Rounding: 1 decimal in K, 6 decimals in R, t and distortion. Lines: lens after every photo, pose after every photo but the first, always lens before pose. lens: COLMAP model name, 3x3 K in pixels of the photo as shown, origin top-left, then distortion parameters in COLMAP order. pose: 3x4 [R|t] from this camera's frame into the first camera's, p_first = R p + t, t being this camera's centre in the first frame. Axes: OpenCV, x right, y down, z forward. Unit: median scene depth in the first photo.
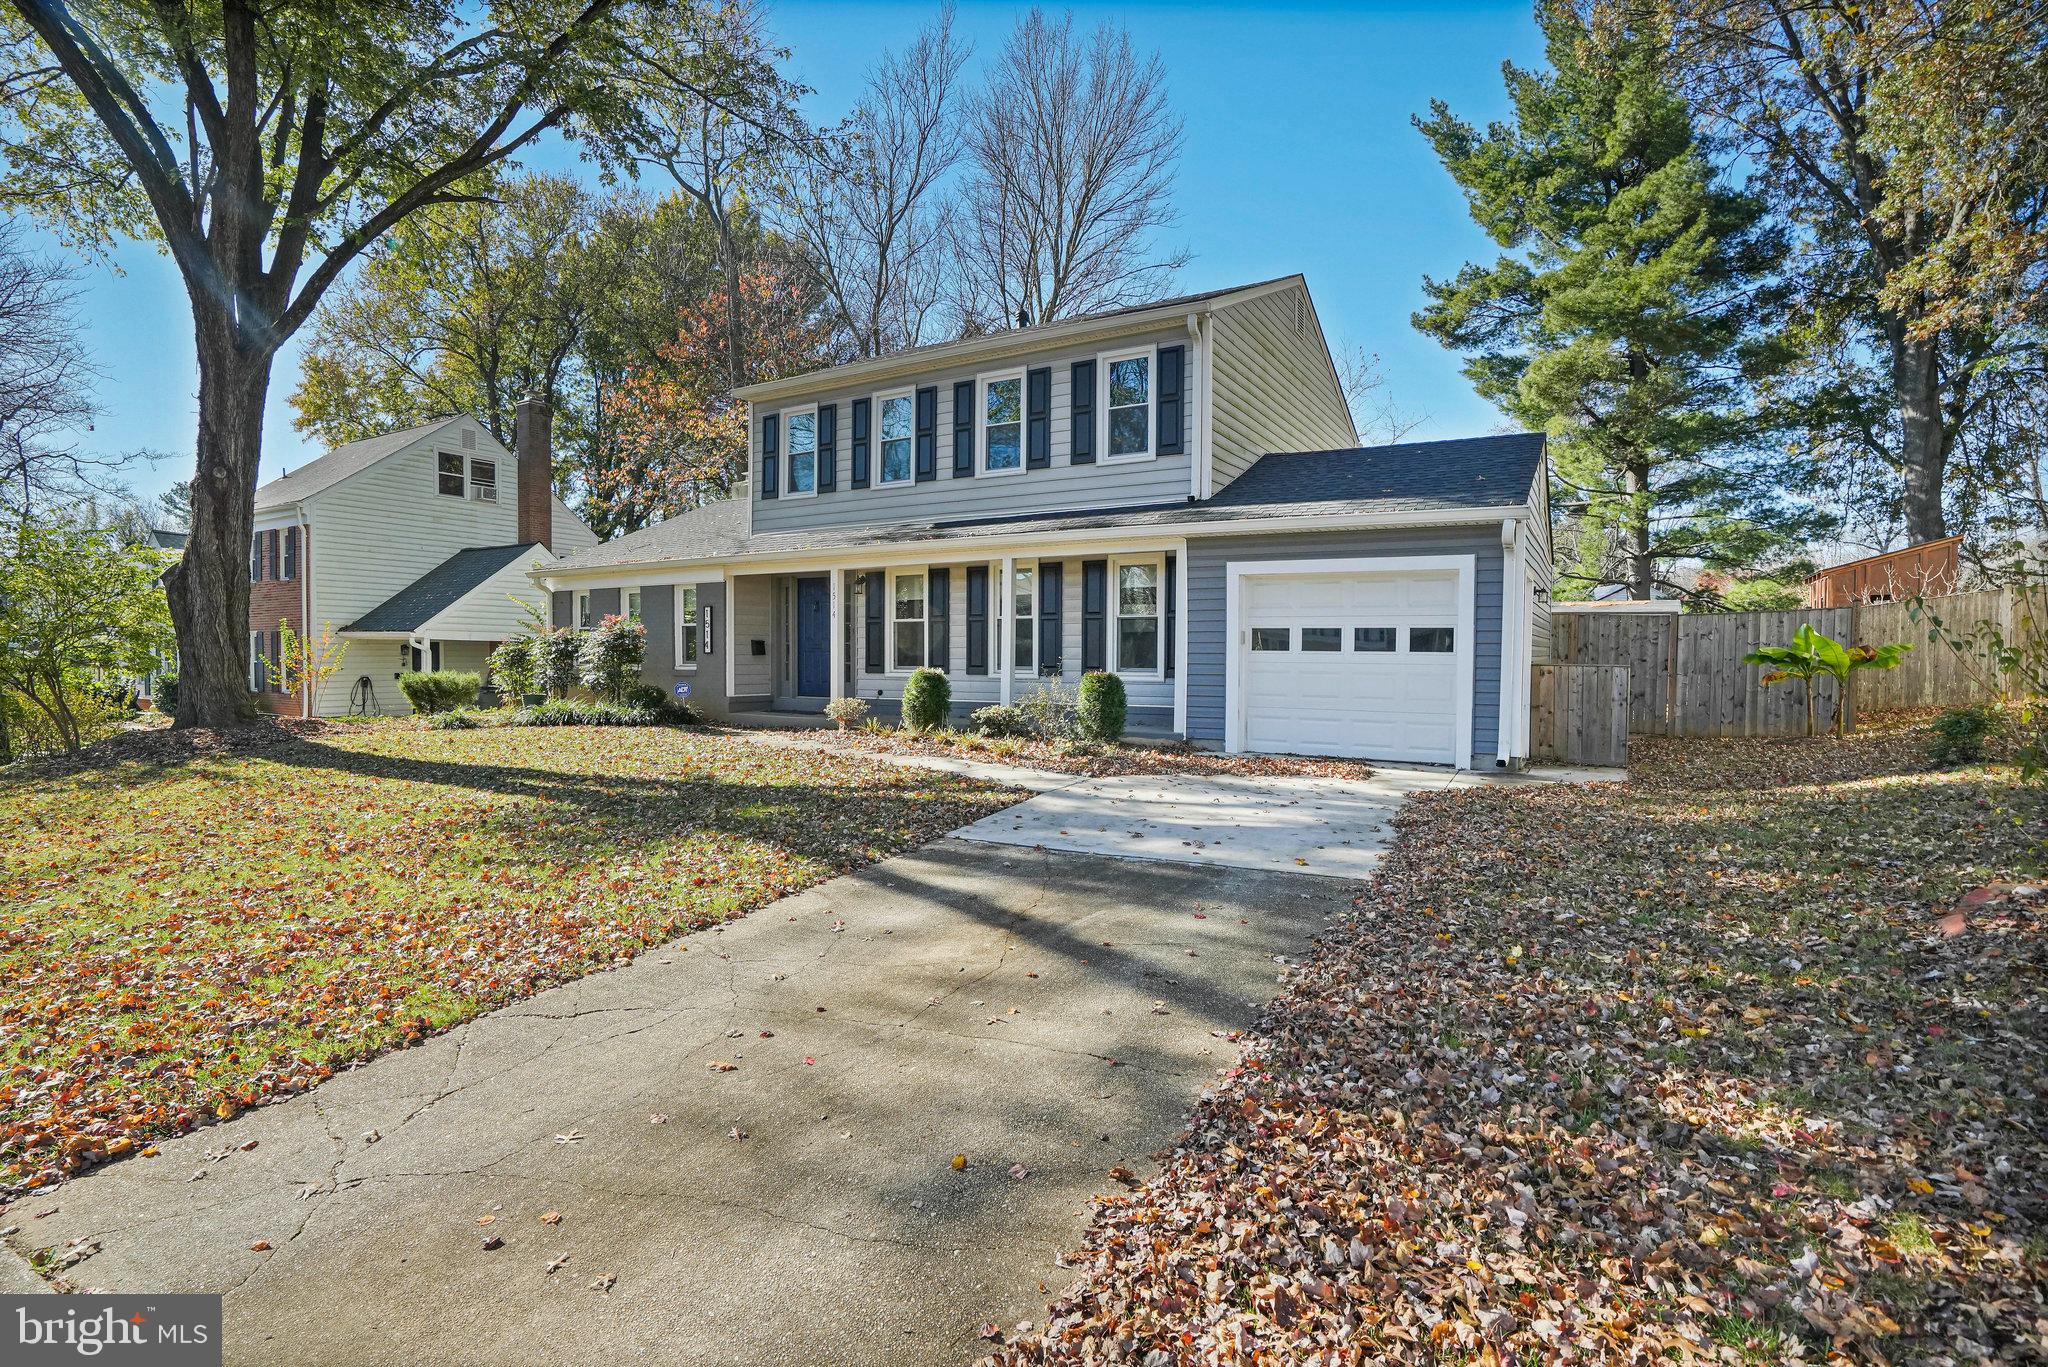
lens RADIAL K [[982.0, 0, 1024.0], [0, 982.0, 683.5], [0, 0, 1]] dist [-0.036166, 0.000555]
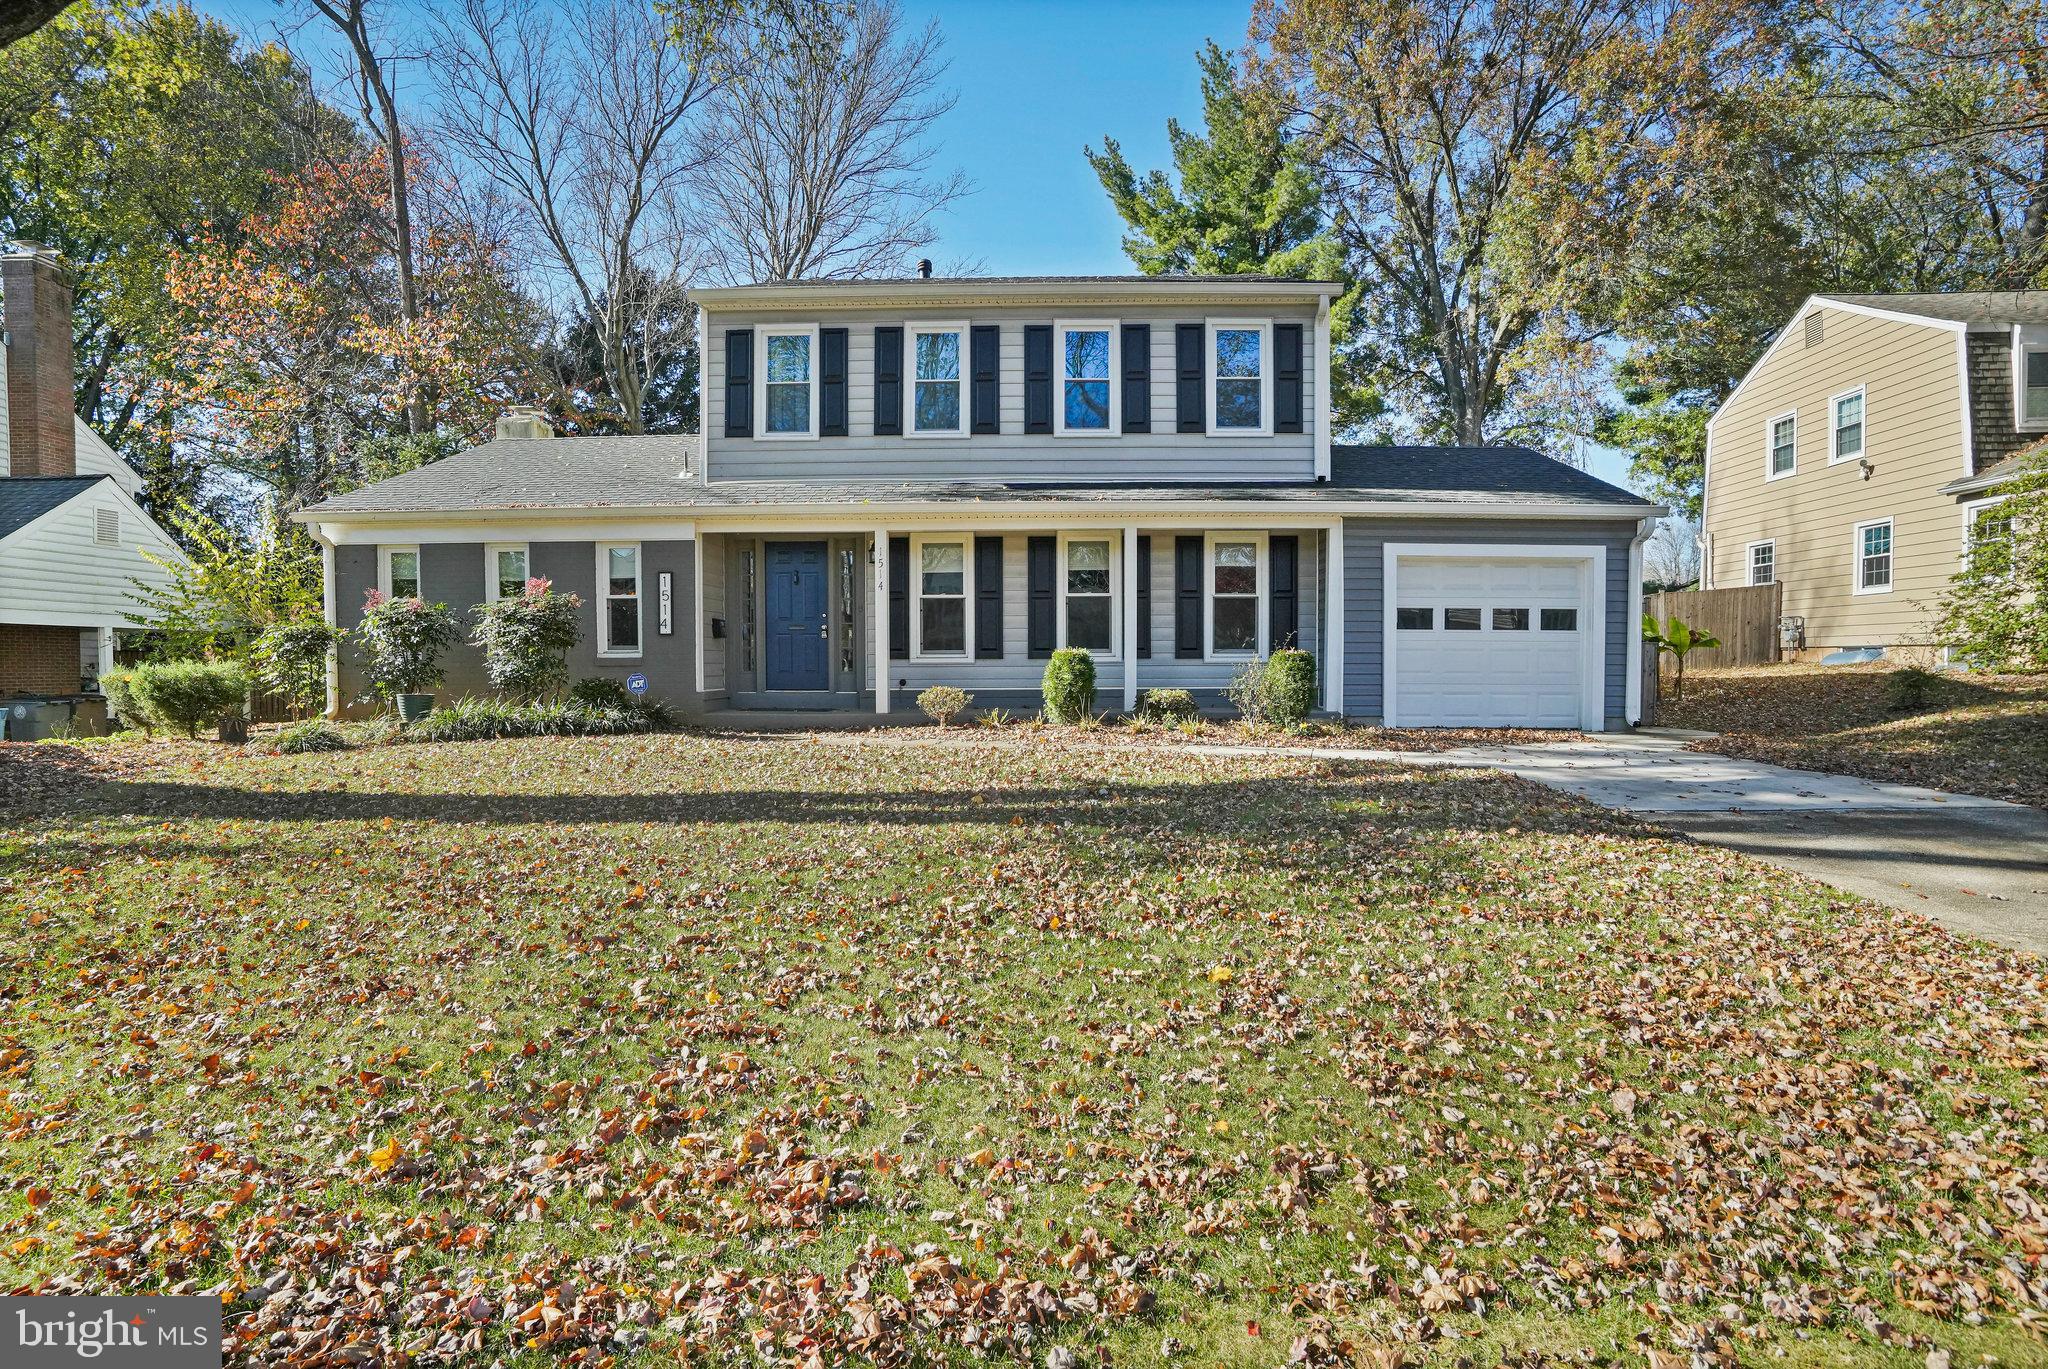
lens RADIAL K [[950.2, 0, 1025.5], [0, 950.2, 651.0], [0, 0, 1]] dist [-0.032592, 0.000168]
pose [[0.879010, -0.008112, 0.476735, -0.457295], [0.016952, 0.999755, -0.014245, -0.002999], [-0.476502, 0.020603, 0.878932, 0.246730]]
